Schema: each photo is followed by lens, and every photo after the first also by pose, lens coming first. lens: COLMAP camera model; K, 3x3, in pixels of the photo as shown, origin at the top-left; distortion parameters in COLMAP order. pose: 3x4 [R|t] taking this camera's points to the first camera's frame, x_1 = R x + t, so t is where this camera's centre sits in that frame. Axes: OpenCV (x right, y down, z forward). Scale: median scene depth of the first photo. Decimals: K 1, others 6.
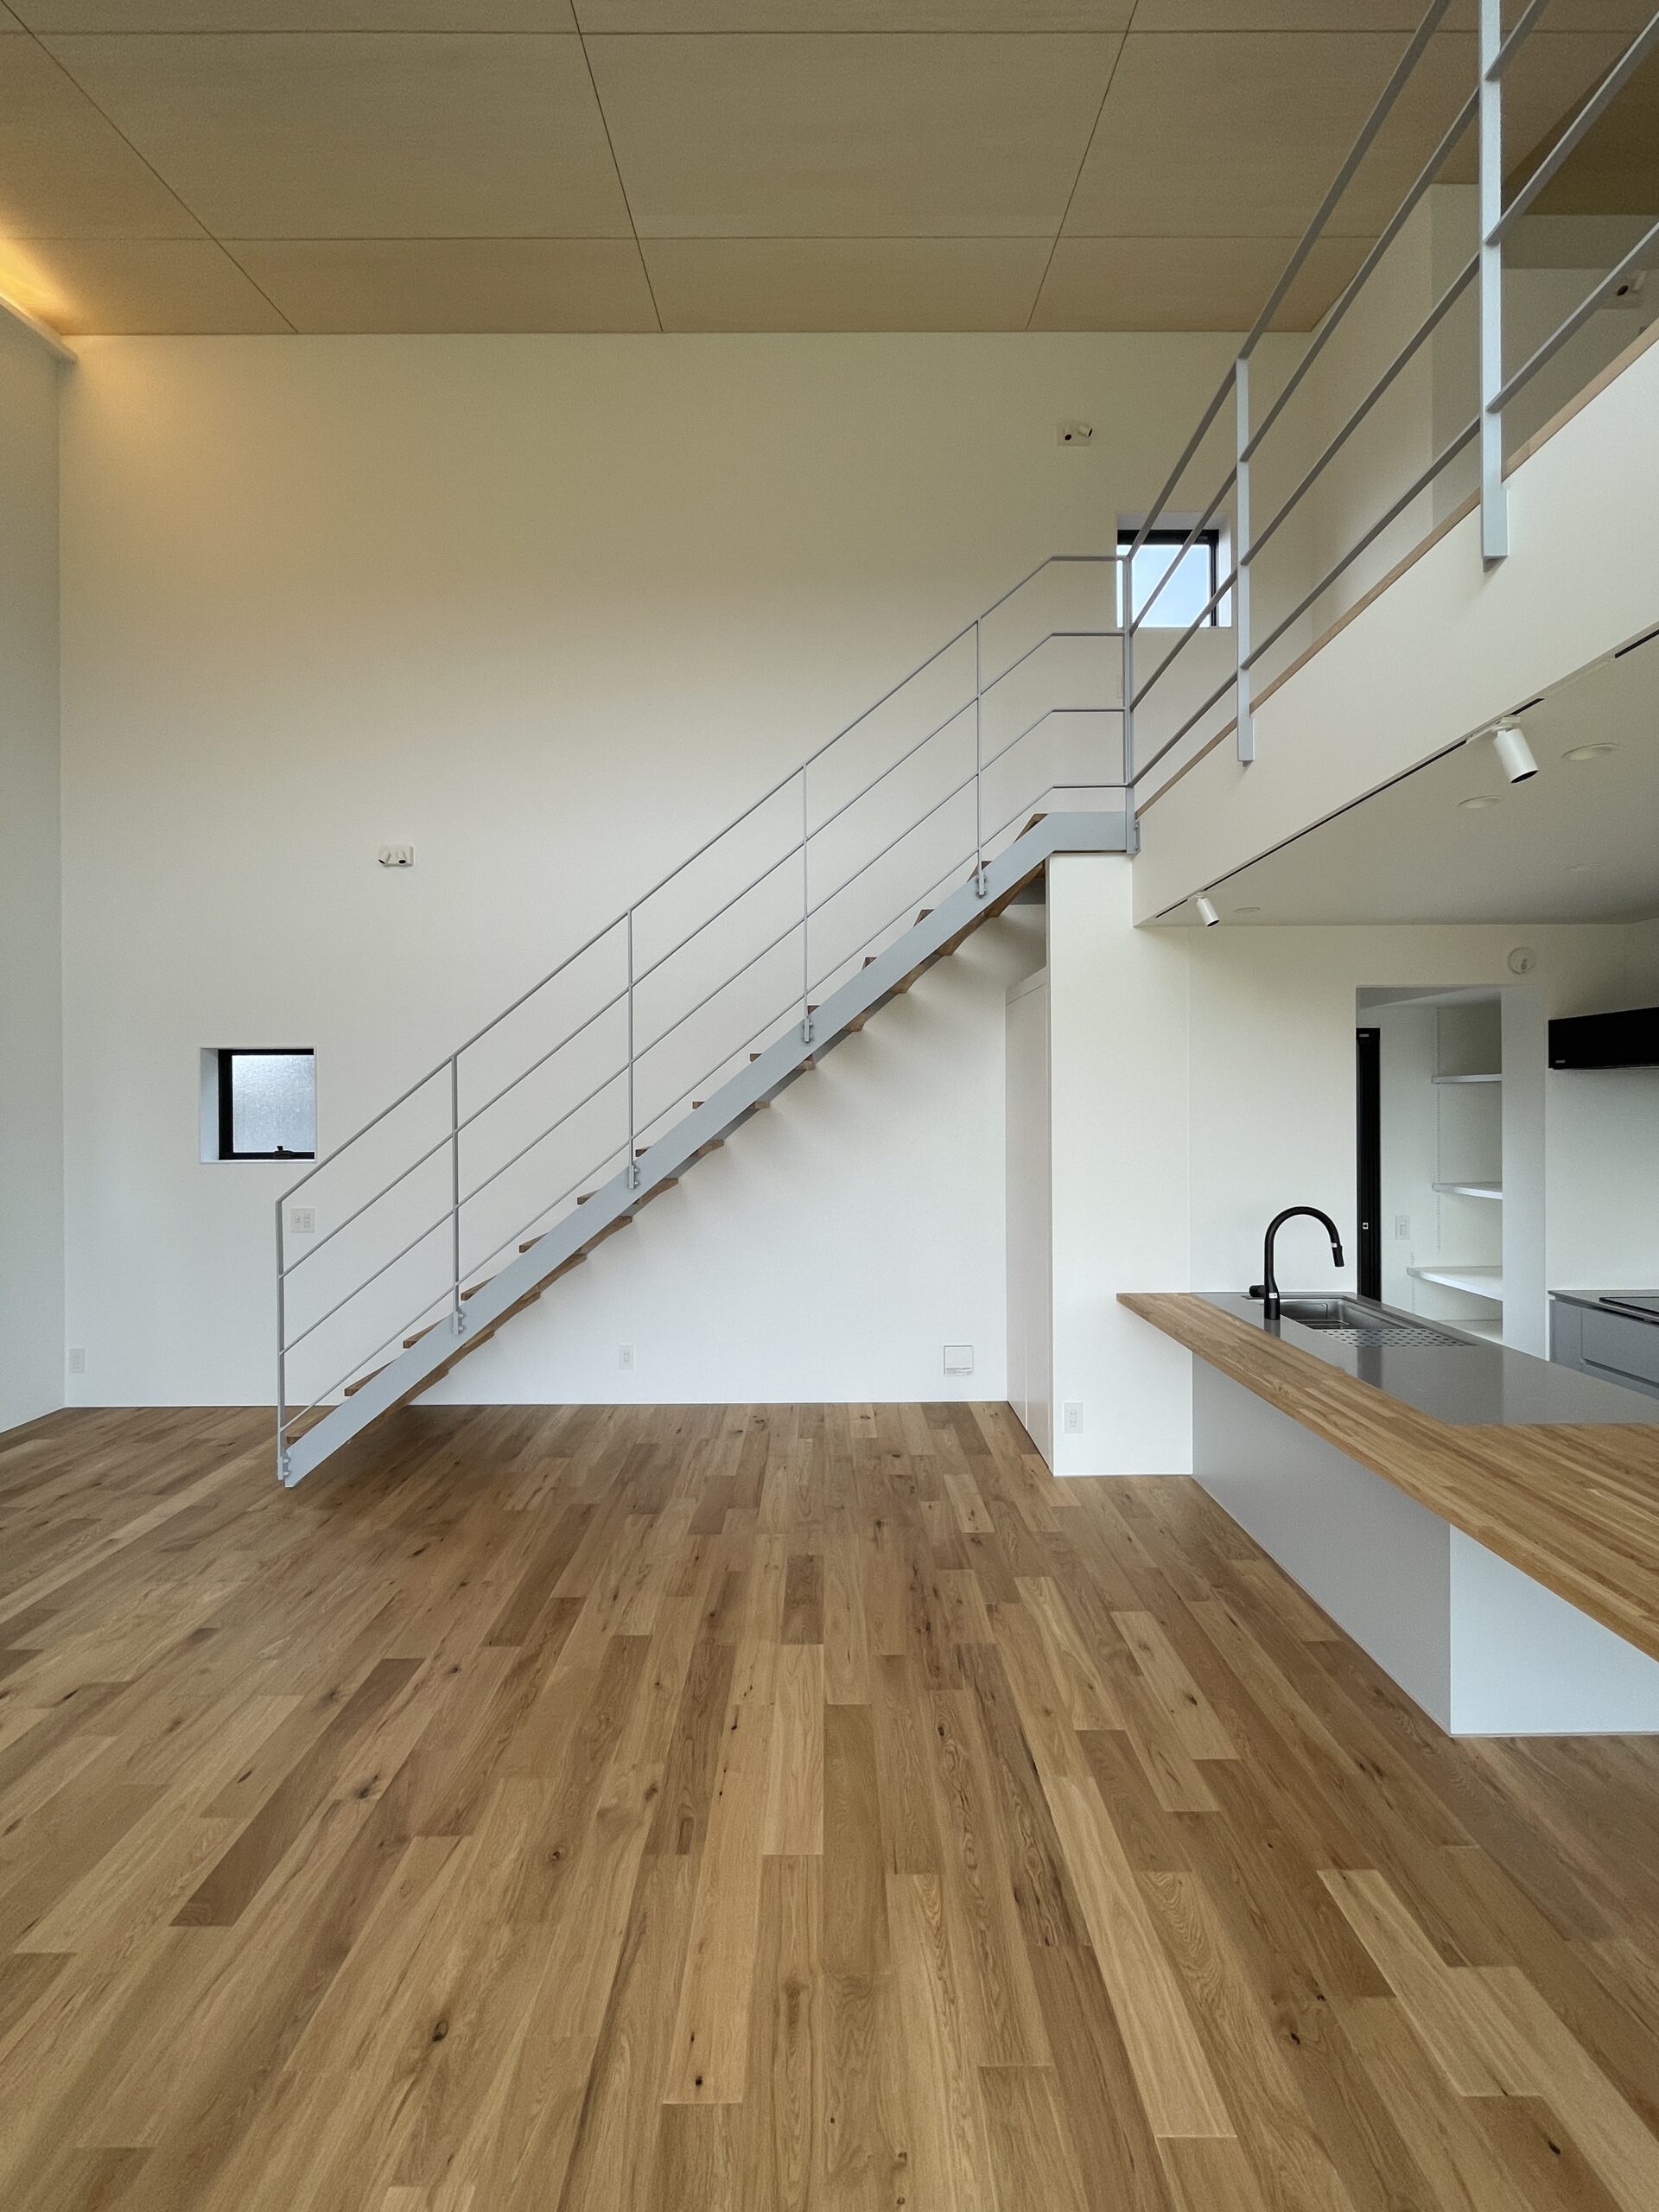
lens RADIAL K [[901.7, 0, 829.5], [0, 901.7, 1106.0], [0, 0, 1]] dist [-0.000079, 0.000373]
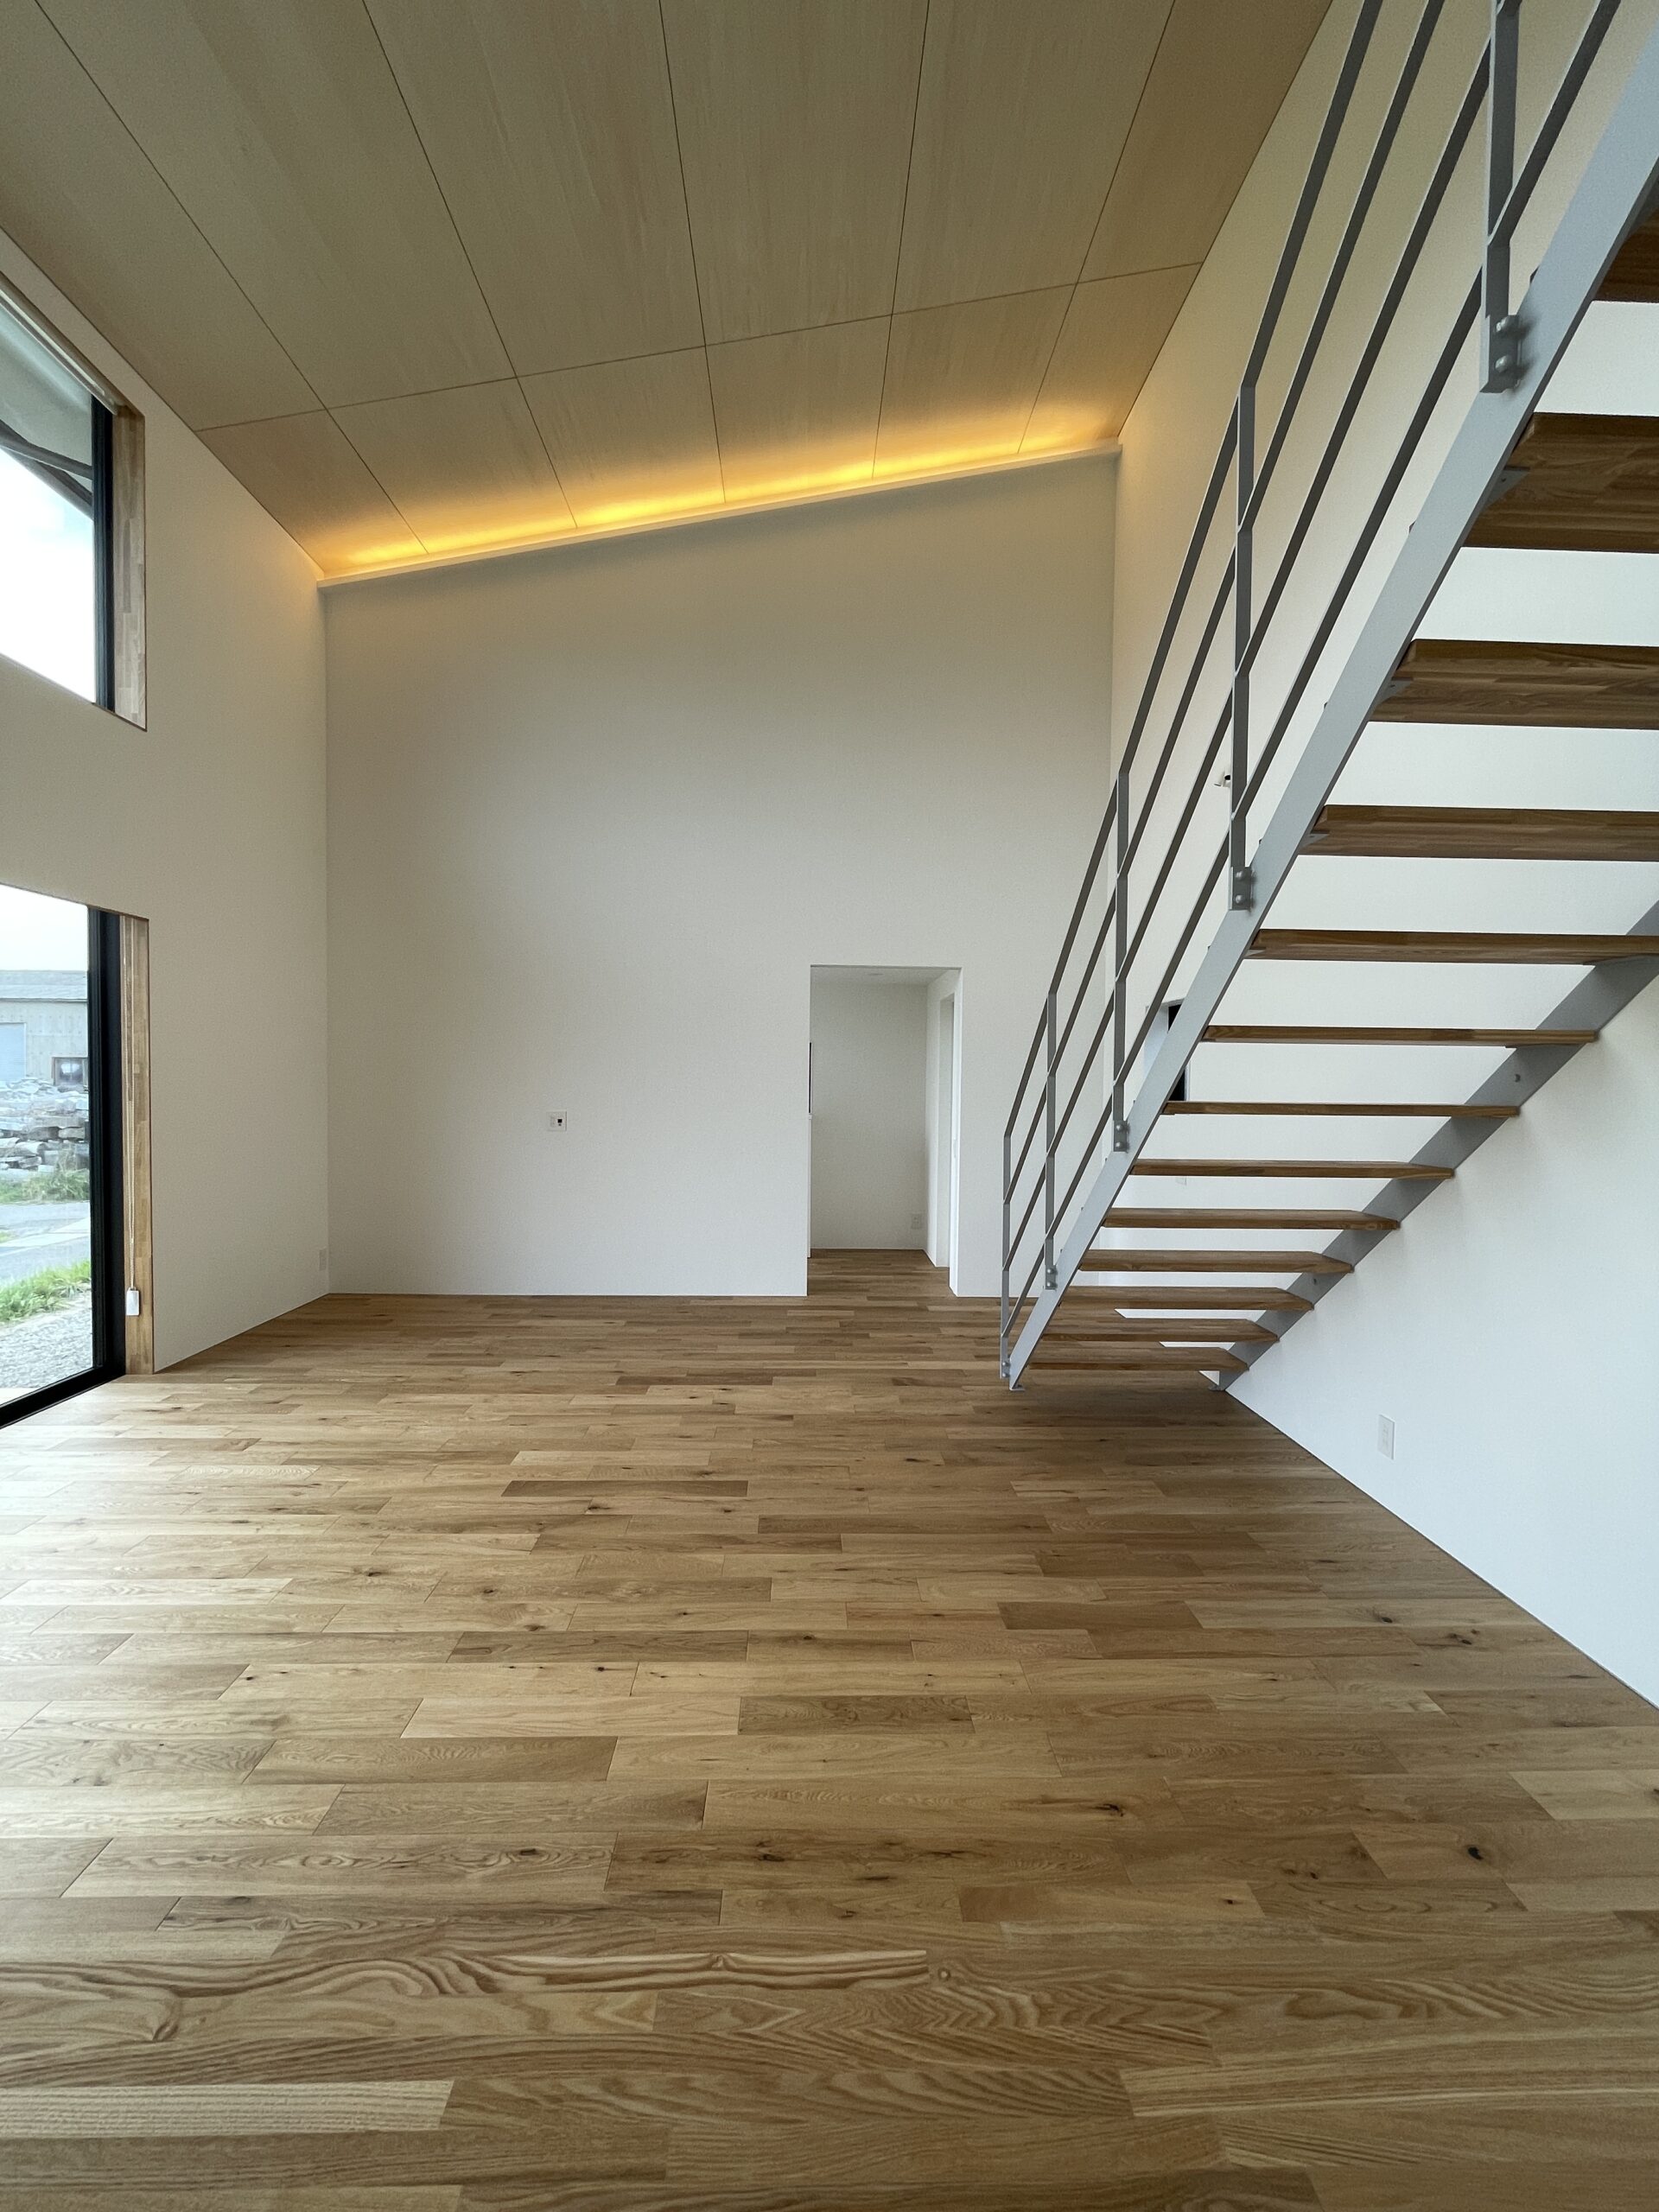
lens RADIAL K [[901.7, 0, 829.5], [0, 901.7, 1106.0], [0, 0, 1]] dist [-0.000079, 0.000373]
pose [[0.020720, 0.034351, -0.999195, 0.793076], [-0.010792, 0.999359, 0.034133, 0.046706], [0.999727, 0.010077, 0.021077, 1.142728]]
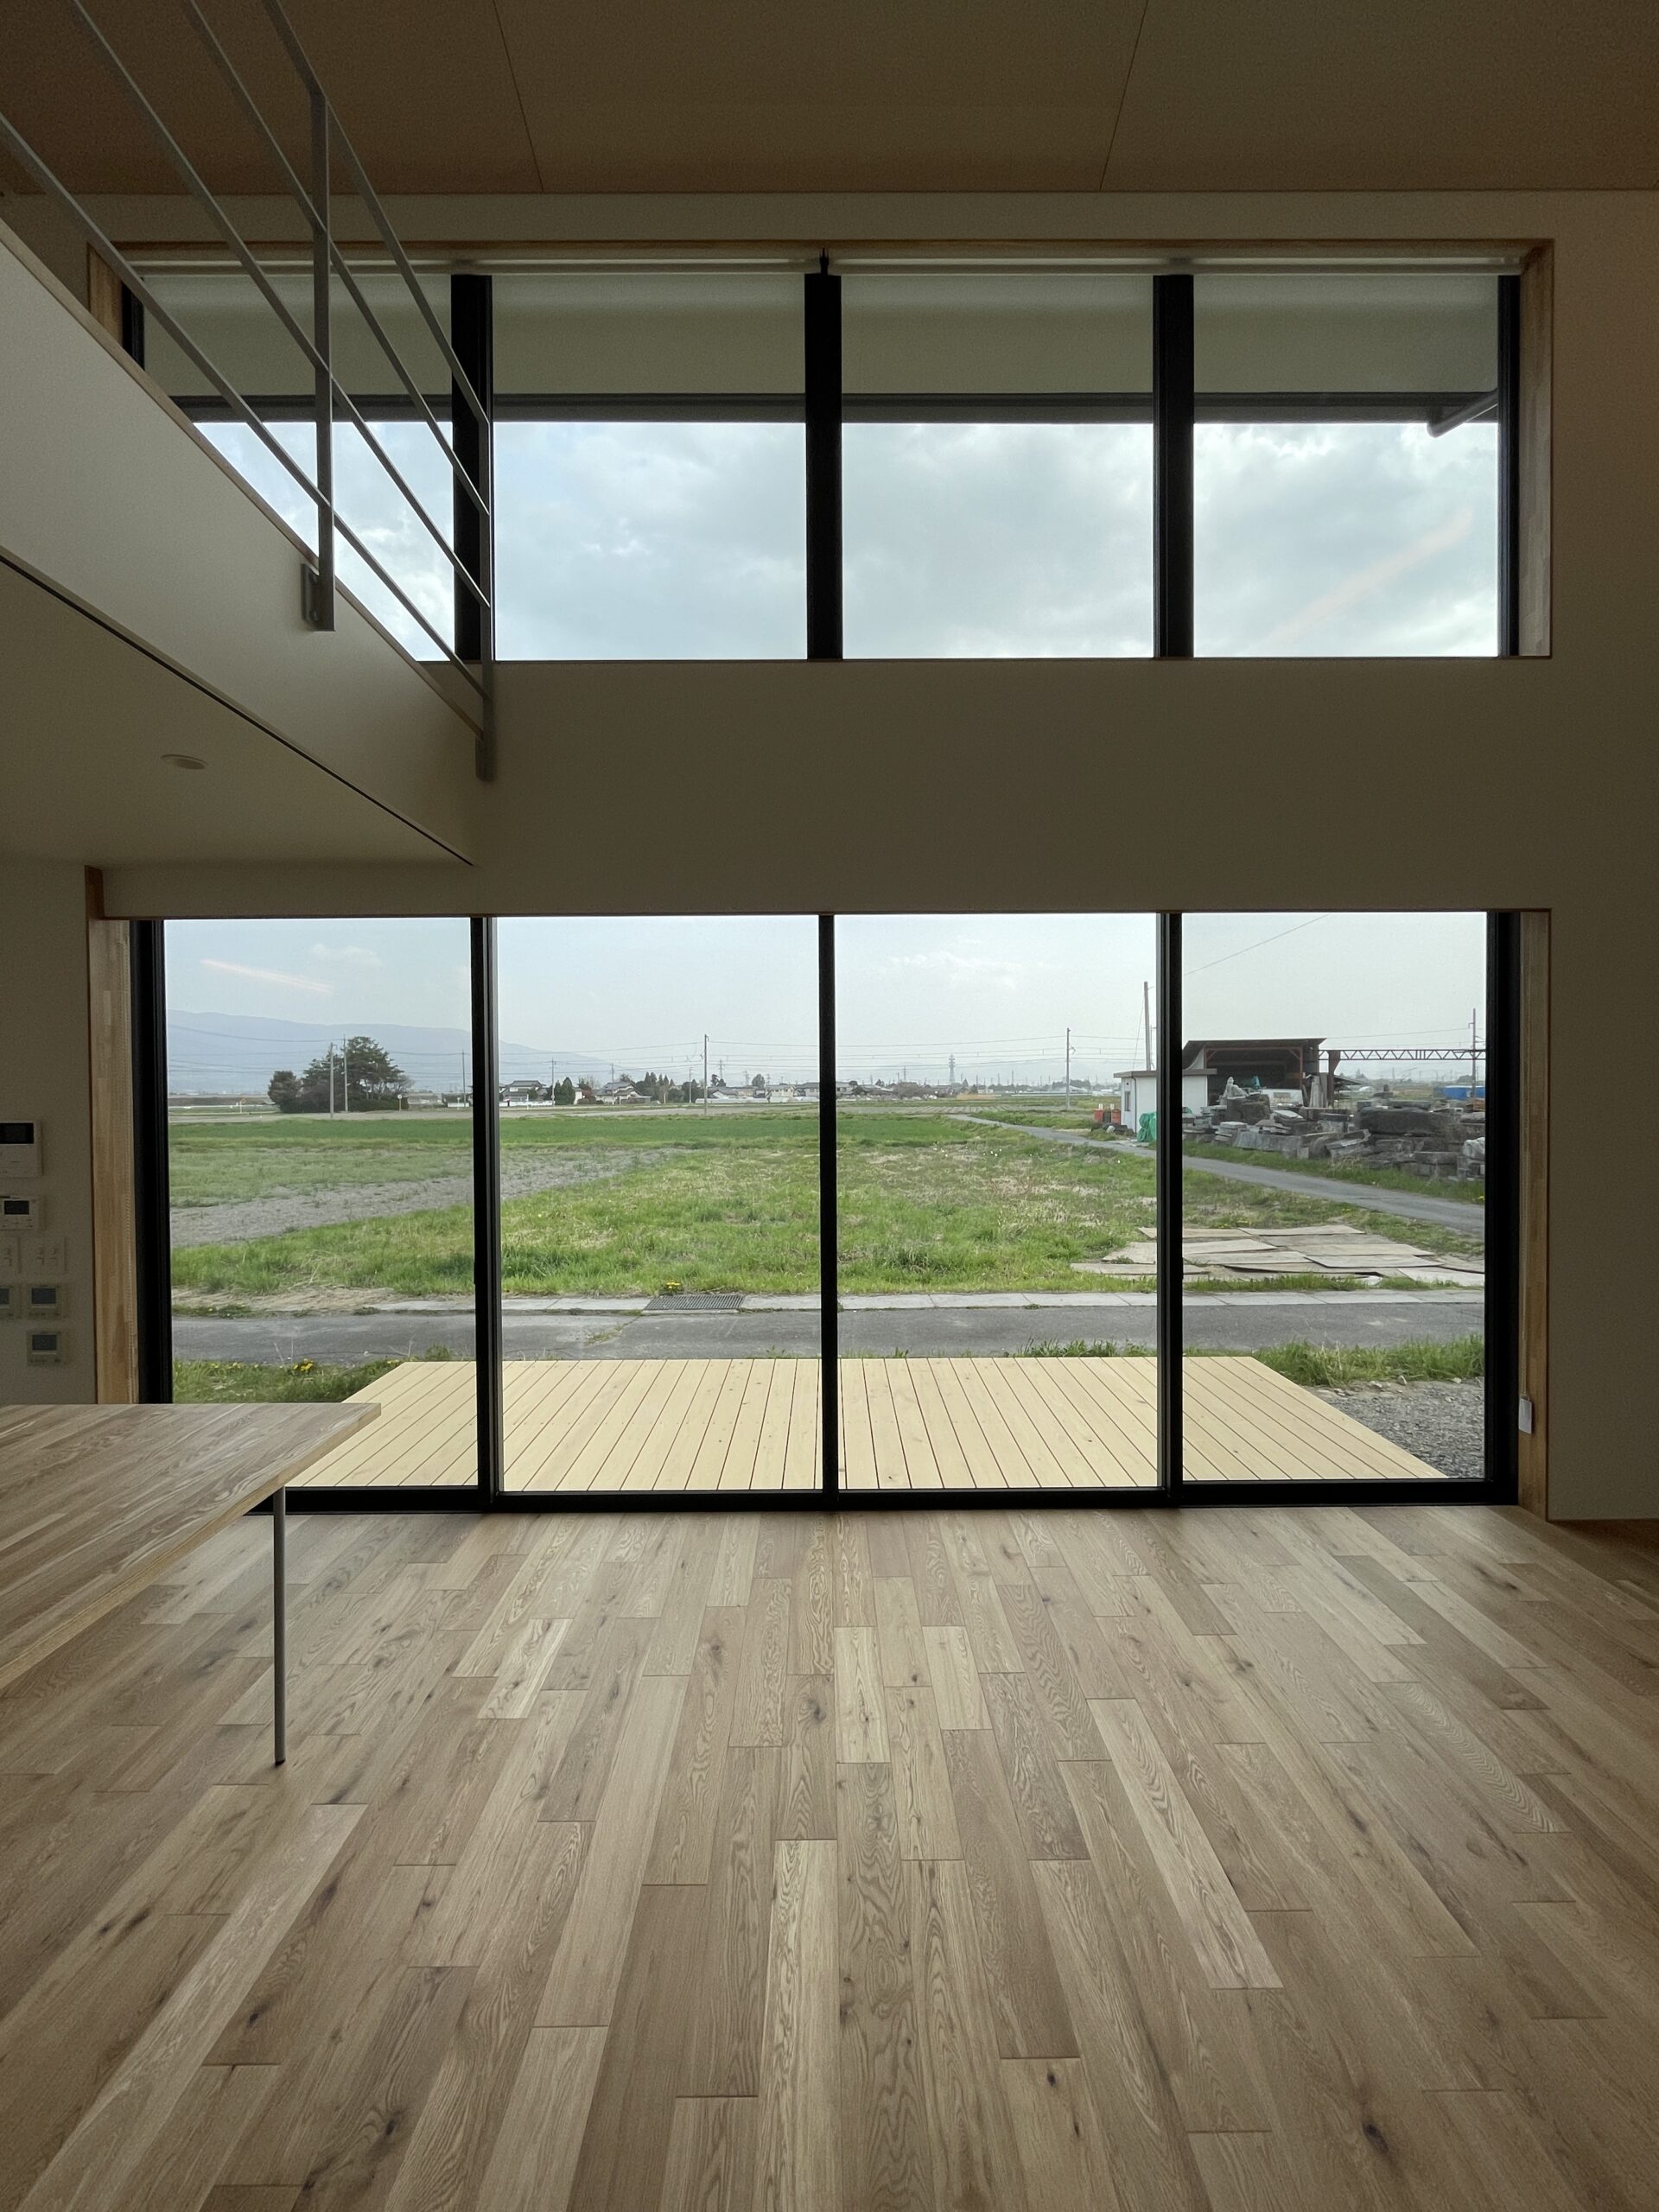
lens RADIAL K [[901.7, 0, 829.5], [0, 901.7, 1106.0], [0, 0, 1]] dist [-0.000079, 0.000373]
pose [[-0.999927, 0.011247, 0.004403, 0.045083], [0.011284, 0.999900, 0.008528, 0.022254], [-0.004306, 0.008577, -0.999954, 1.164244]]
